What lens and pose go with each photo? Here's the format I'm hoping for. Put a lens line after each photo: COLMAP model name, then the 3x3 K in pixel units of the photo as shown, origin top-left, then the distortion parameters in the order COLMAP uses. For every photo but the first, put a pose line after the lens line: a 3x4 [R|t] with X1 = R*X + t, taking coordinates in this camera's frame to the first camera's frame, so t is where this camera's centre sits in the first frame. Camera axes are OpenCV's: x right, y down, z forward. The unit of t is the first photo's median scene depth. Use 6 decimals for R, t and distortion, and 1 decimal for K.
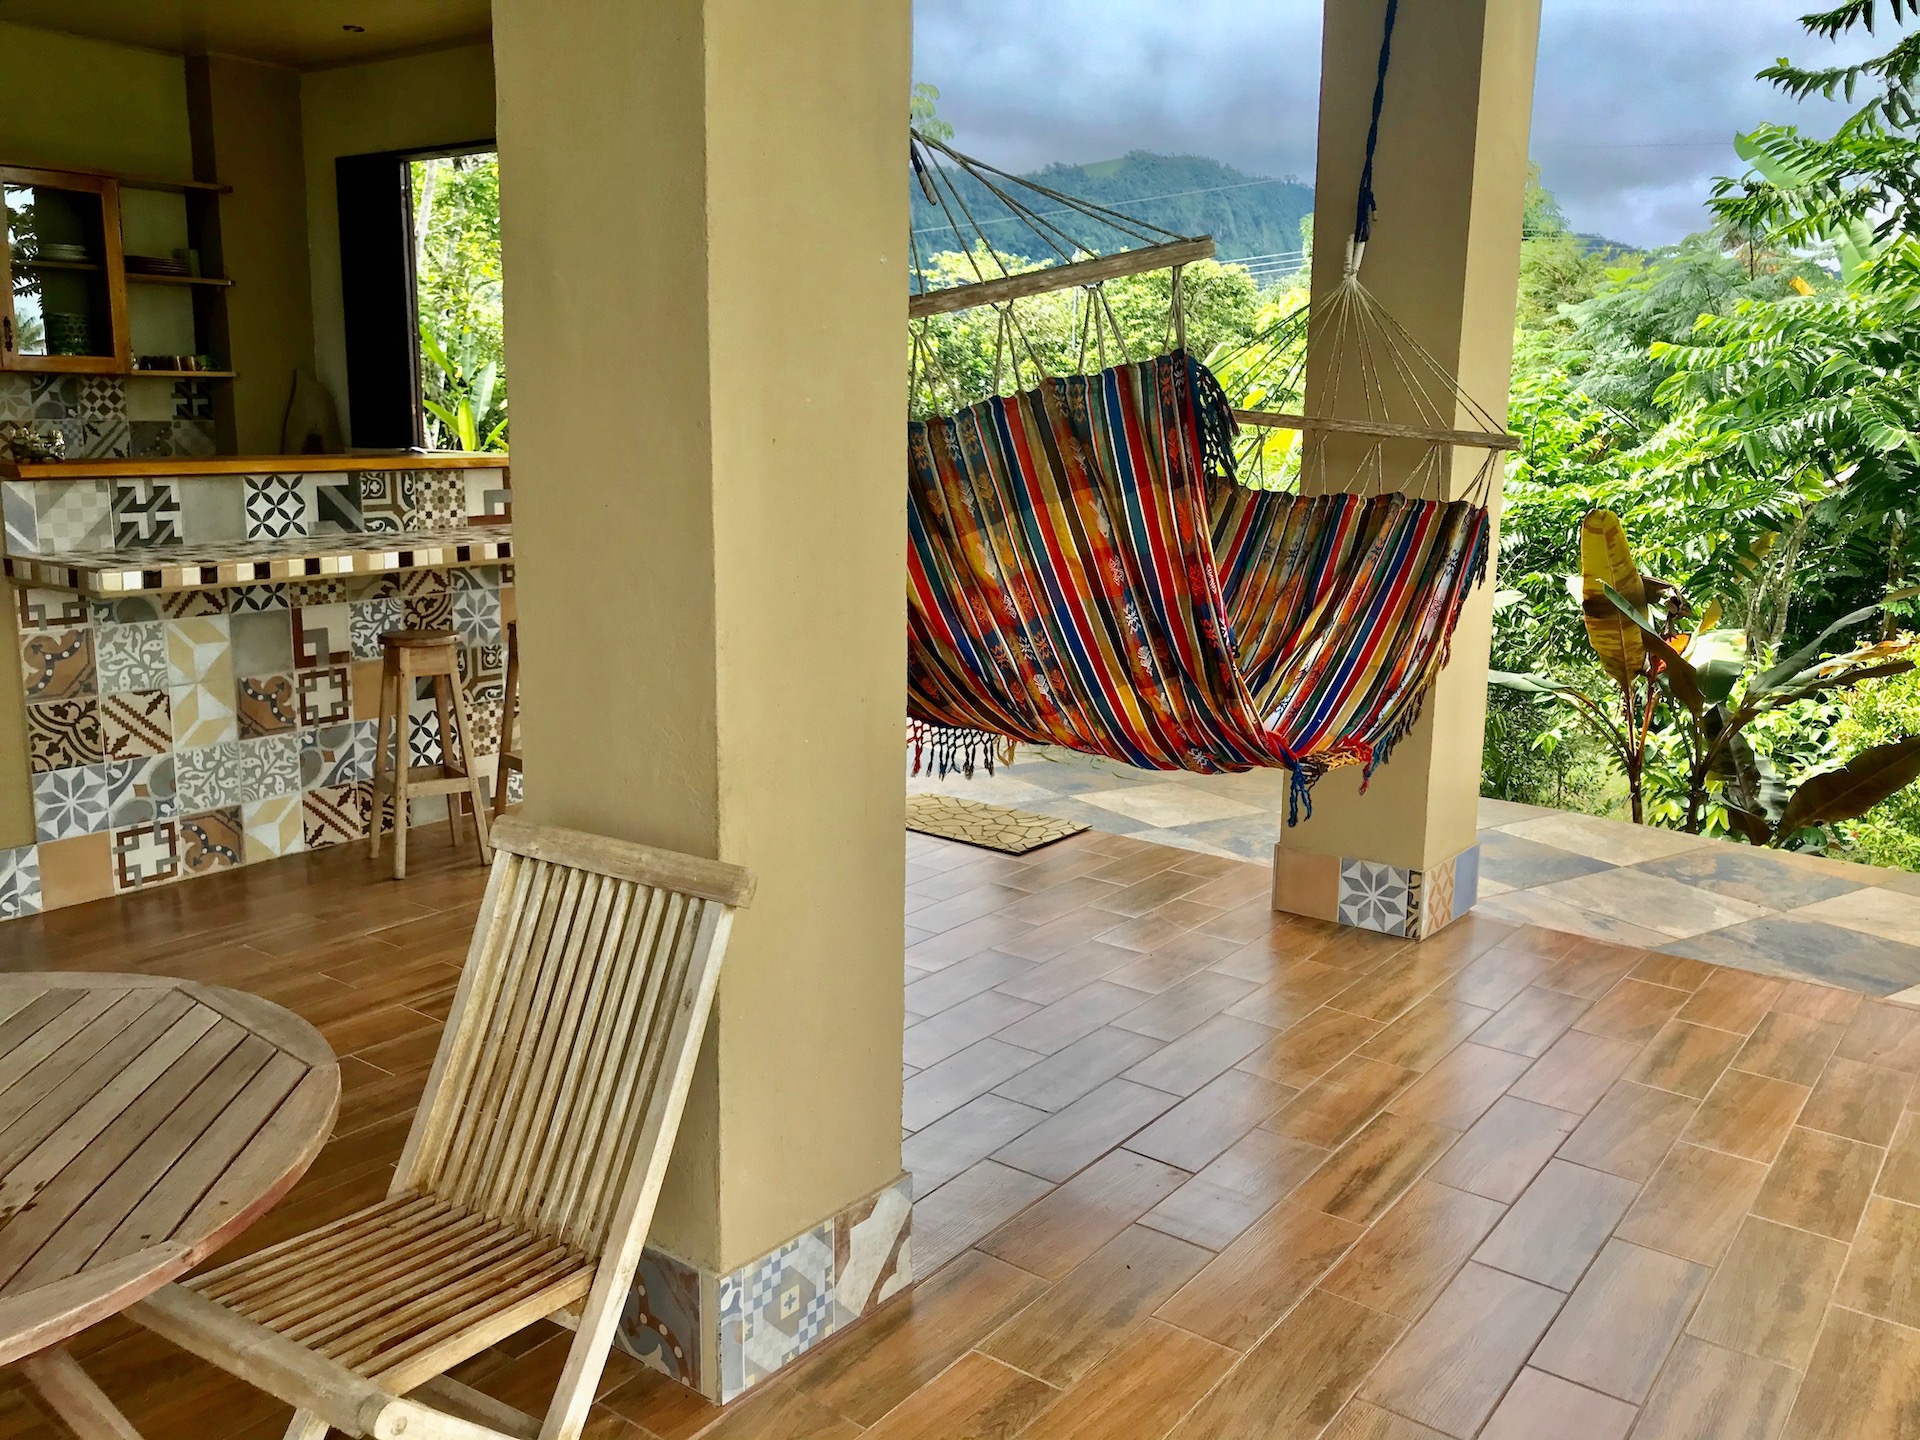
lens RADIAL K [[1593.6, 0, 962.7], [0, 1593.6, 723.7], [0, 0, 1]] dist [0.012408, 0.011594]
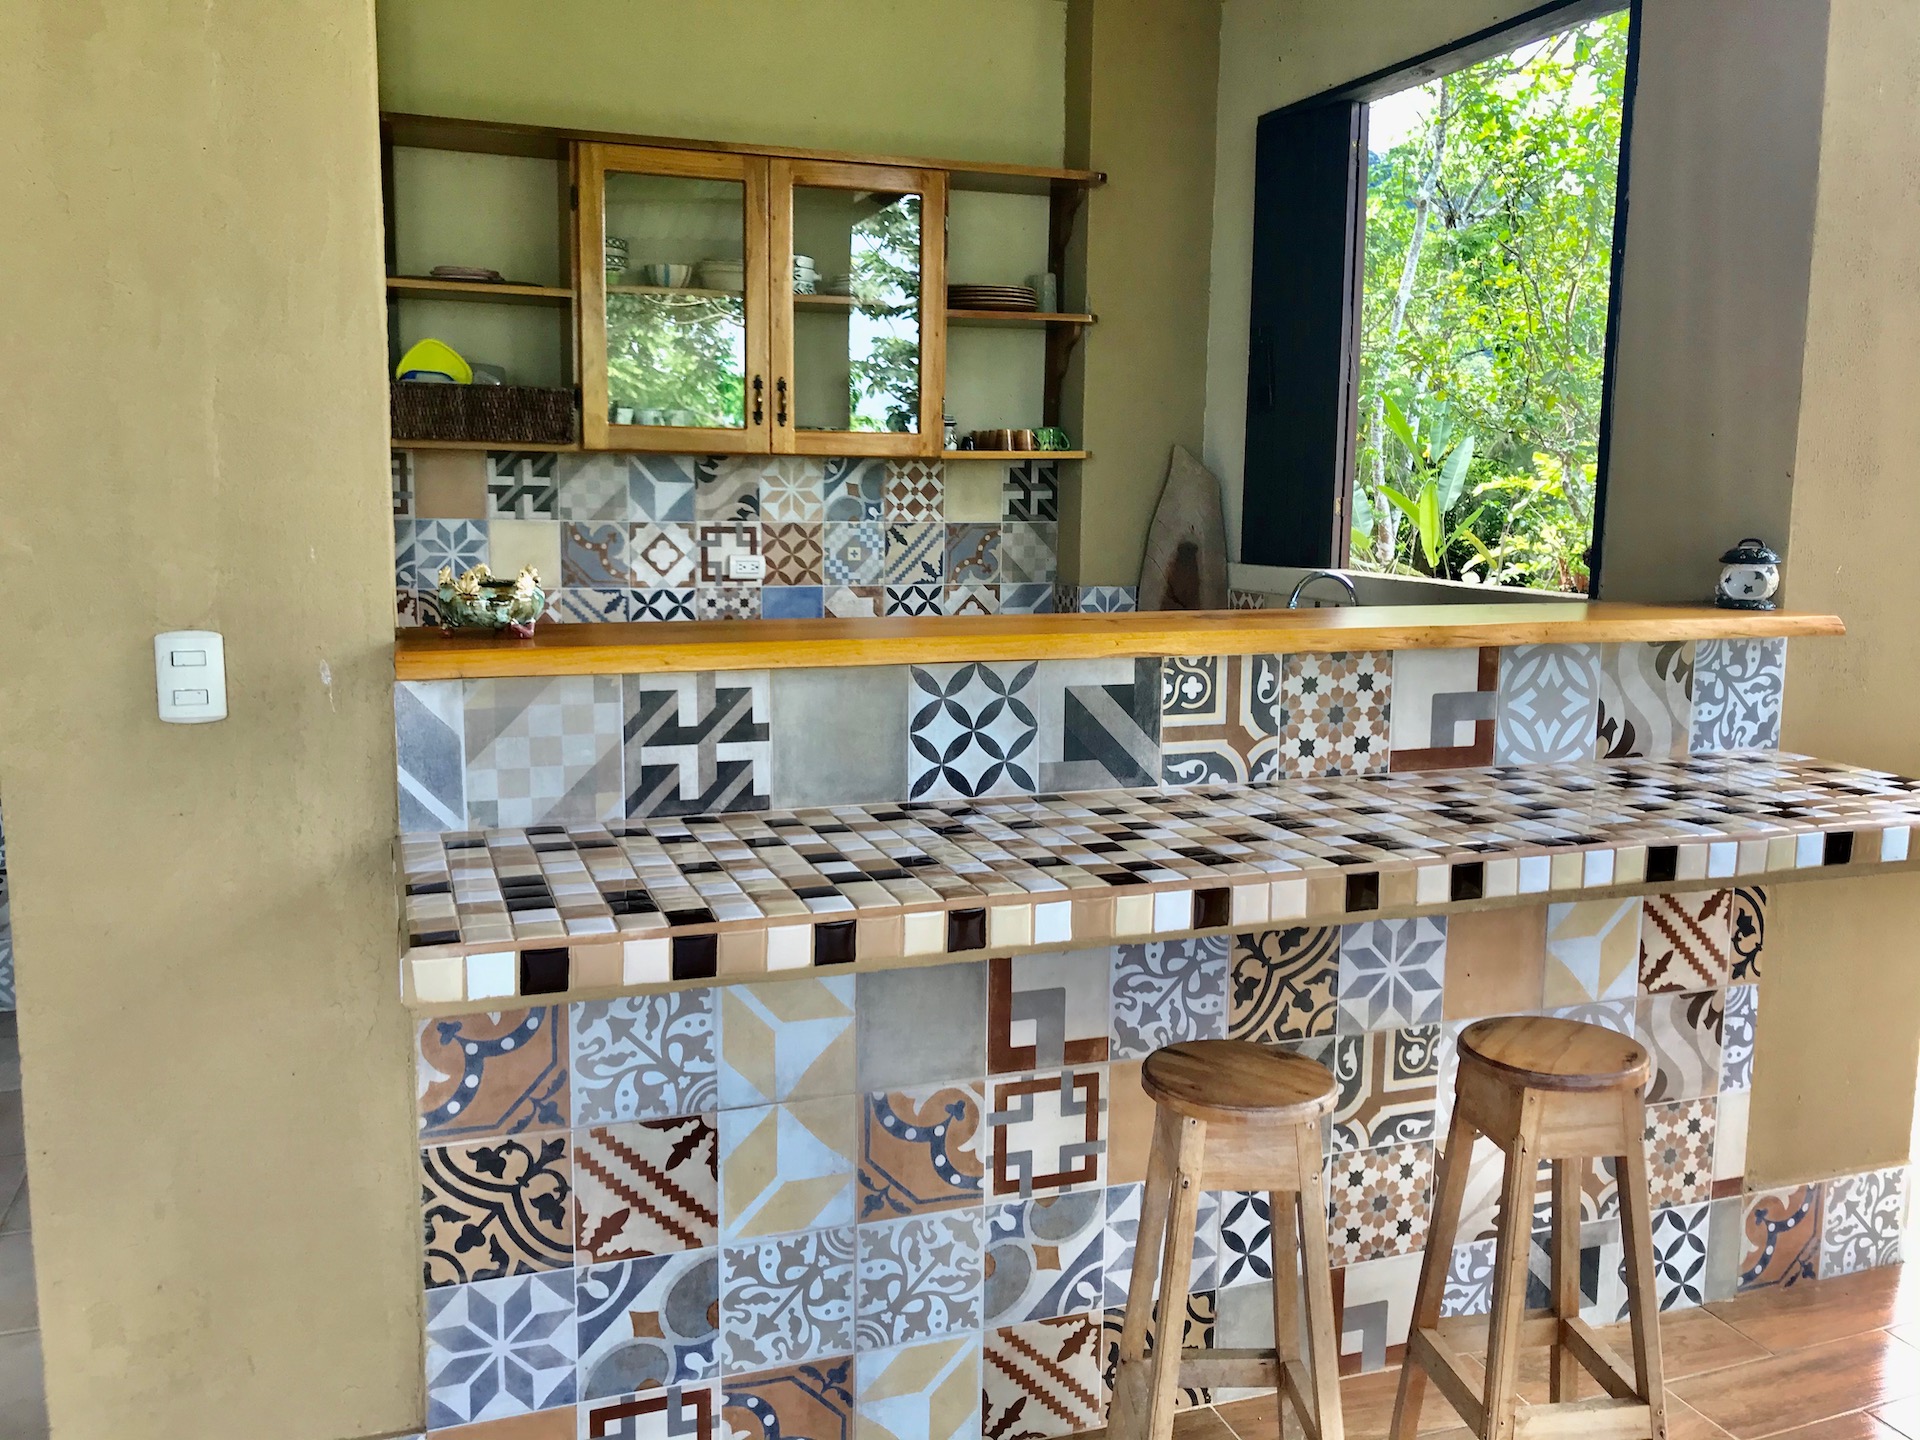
lens RADIAL K [[1593.6, 0, 962.9], [0, 1593.6, 718.6], [0, 0, 1]] dist [0.012408, 0.011594]
pose [[0.835553, 0.072276, -0.544635, -0.179096], [-0.101210, 0.994593, -0.023284, -0.124058], [0.540007, 0.074578, 0.838350, 0.596784]]
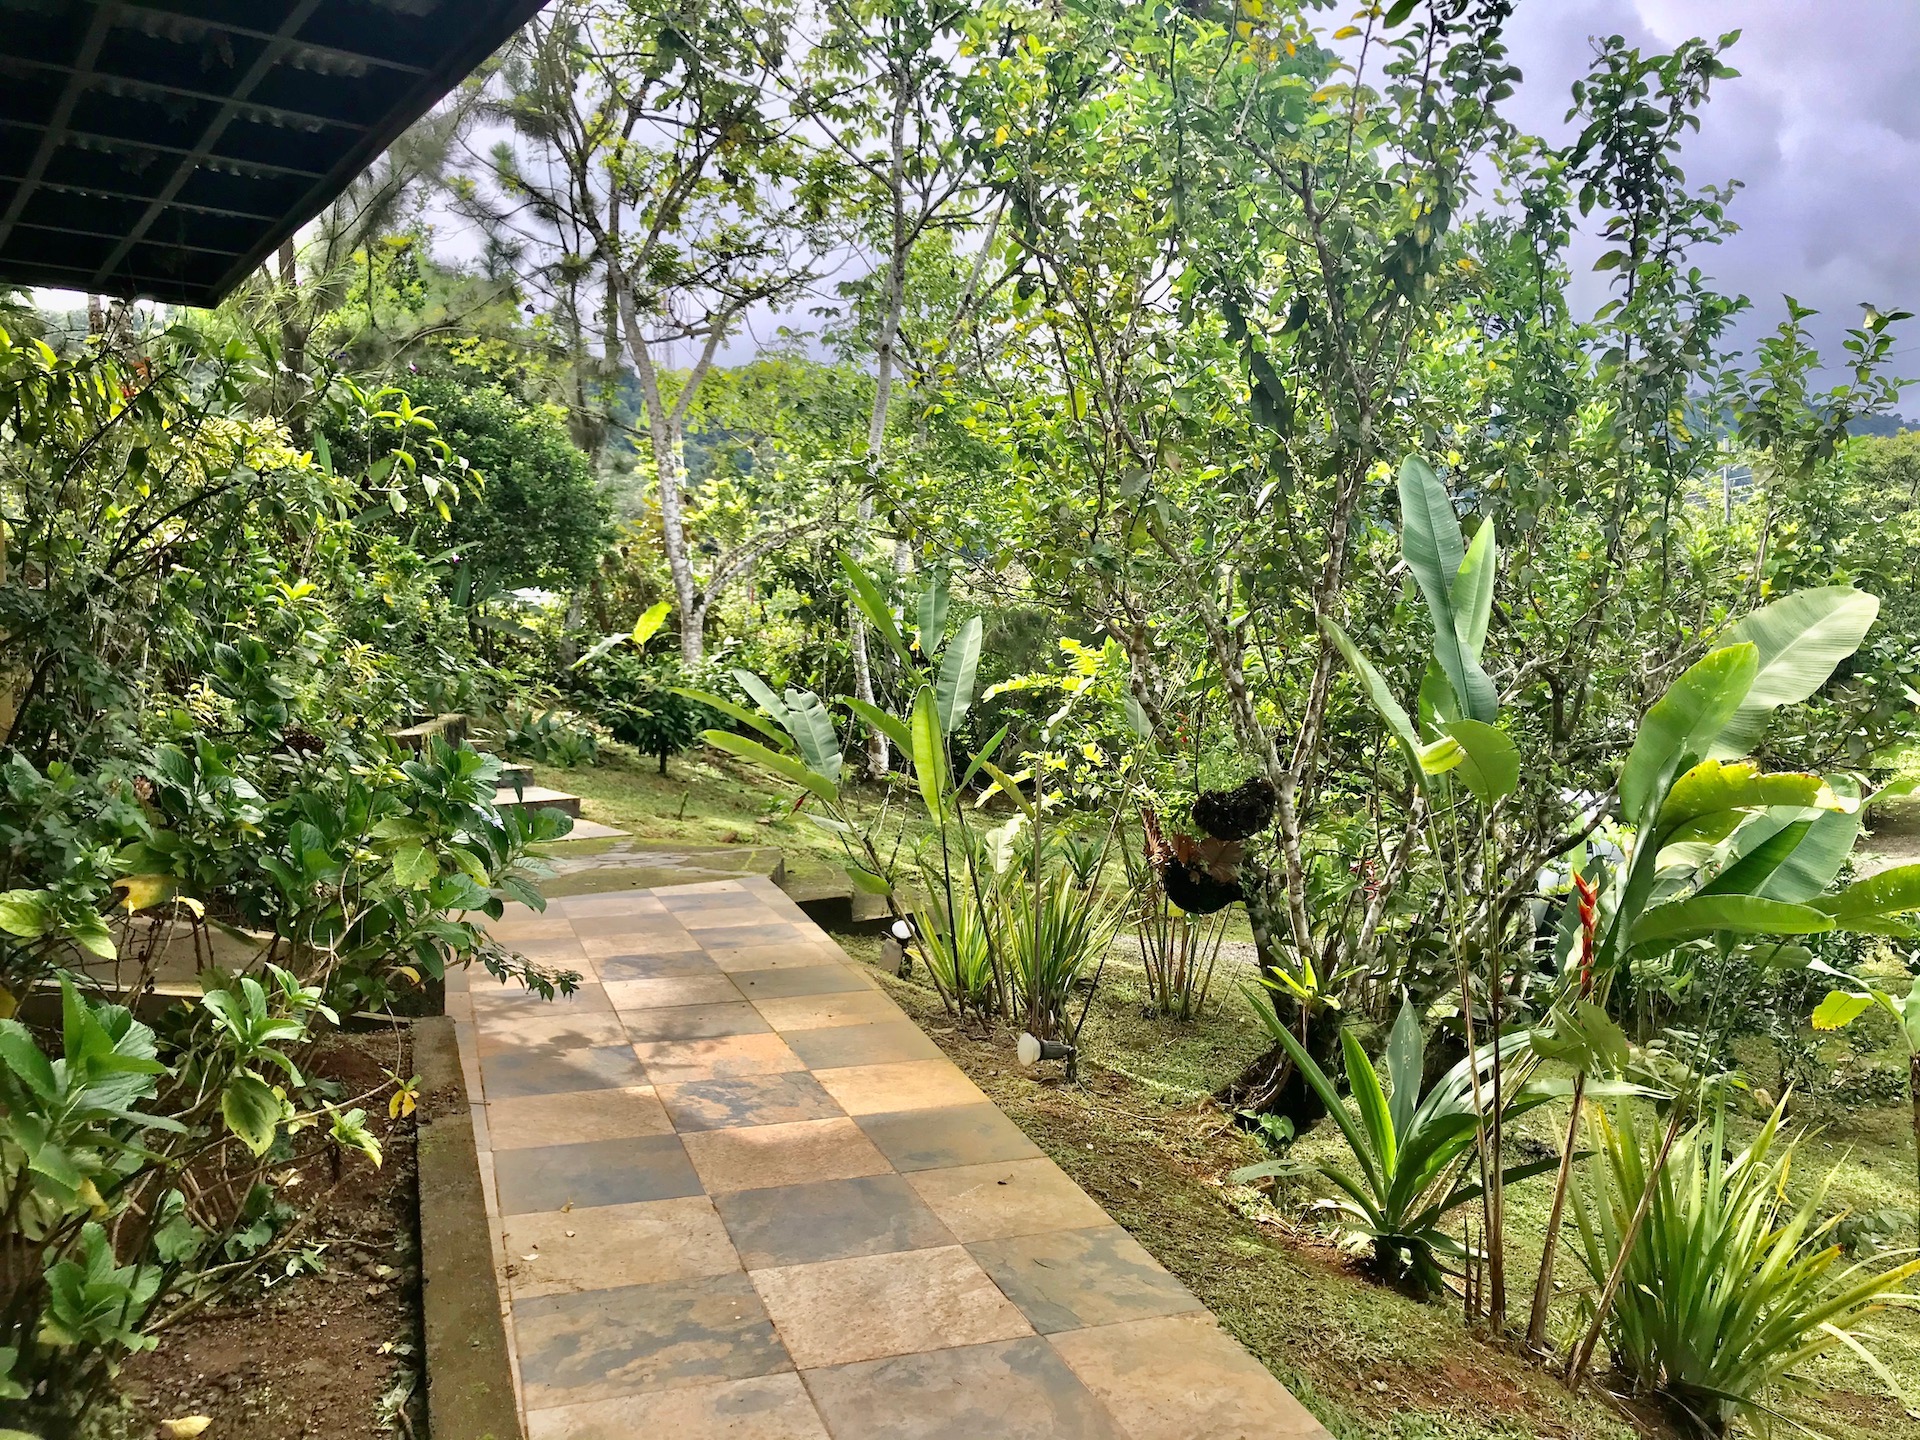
lens RADIAL K [[1593.6, 0, 959.6], [0, 1593.6, 719.2], [0, 0, 1]] dist [0.012408, 0.011594]
pose [[0.961395, -0.038625, -0.272447, -0.469084], [-0.007047, 0.986319, -0.164698, -0.317624], [0.275081, 0.160260, 0.947970, 1.501686]]
